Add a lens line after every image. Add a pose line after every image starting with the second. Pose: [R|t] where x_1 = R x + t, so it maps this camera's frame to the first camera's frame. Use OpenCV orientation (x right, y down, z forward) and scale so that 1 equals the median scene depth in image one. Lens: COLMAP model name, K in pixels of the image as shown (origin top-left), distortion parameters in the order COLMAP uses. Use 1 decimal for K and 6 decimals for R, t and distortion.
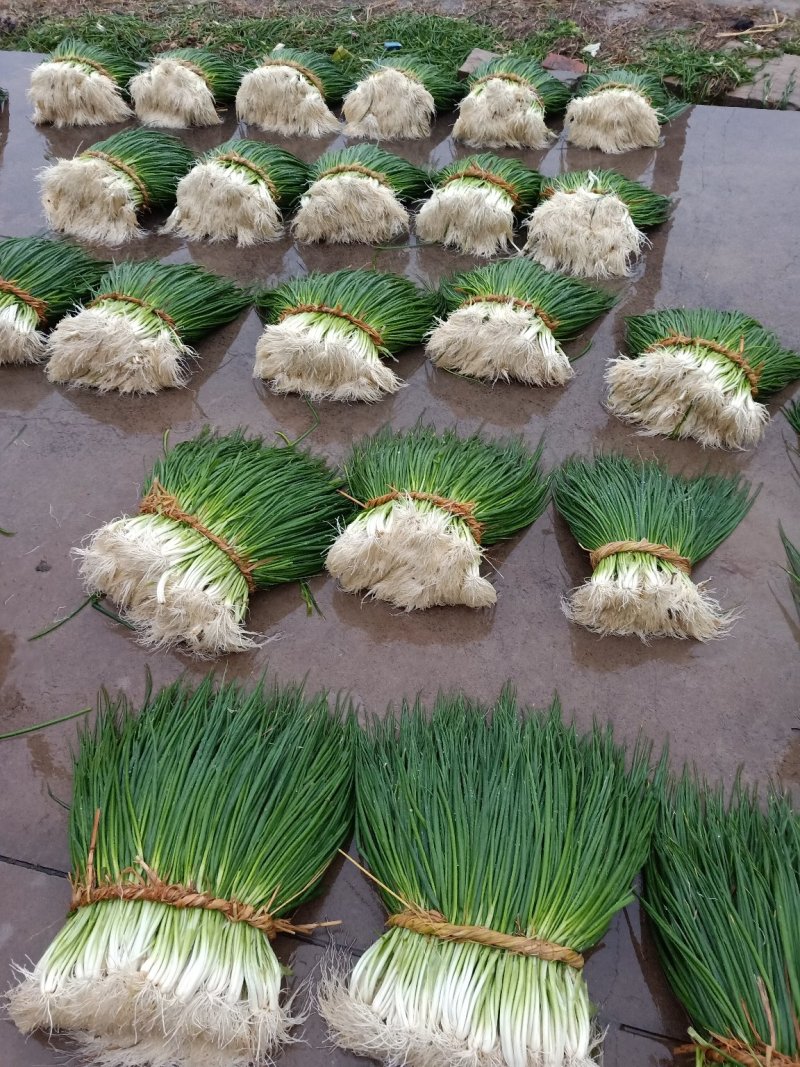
lens RADIAL K [[795.7, 0, 400.0], [0, 795.7, 533.5], [0, 0, 1]] dist [0.055454, -0.035198]
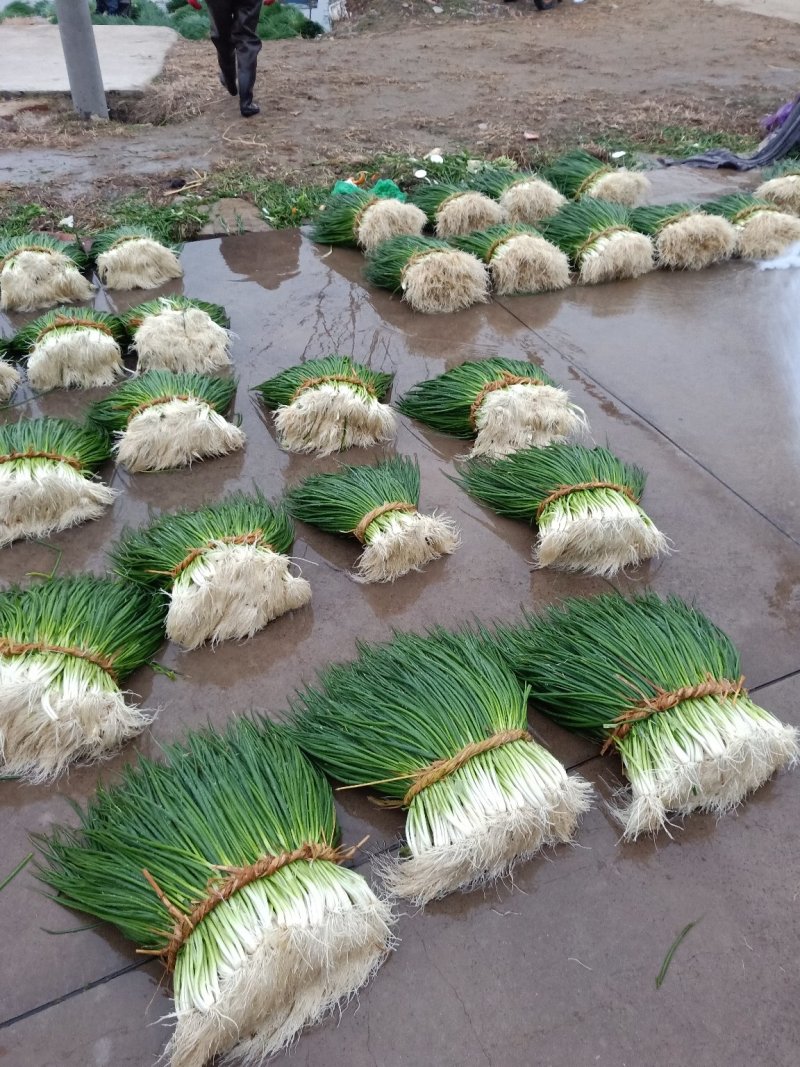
lens RADIAL K [[795.7, 0, 400.0], [0, 795.7, 533.5], [0, 0, 1]] dist [0.055454, -0.035198]
pose [[0.767181, -0.384505, 0.513410, -0.303303], [0.466659, 0.883726, -0.035479, 0.089183], [-0.440072, 0.266806, 0.857410, -0.115215]]
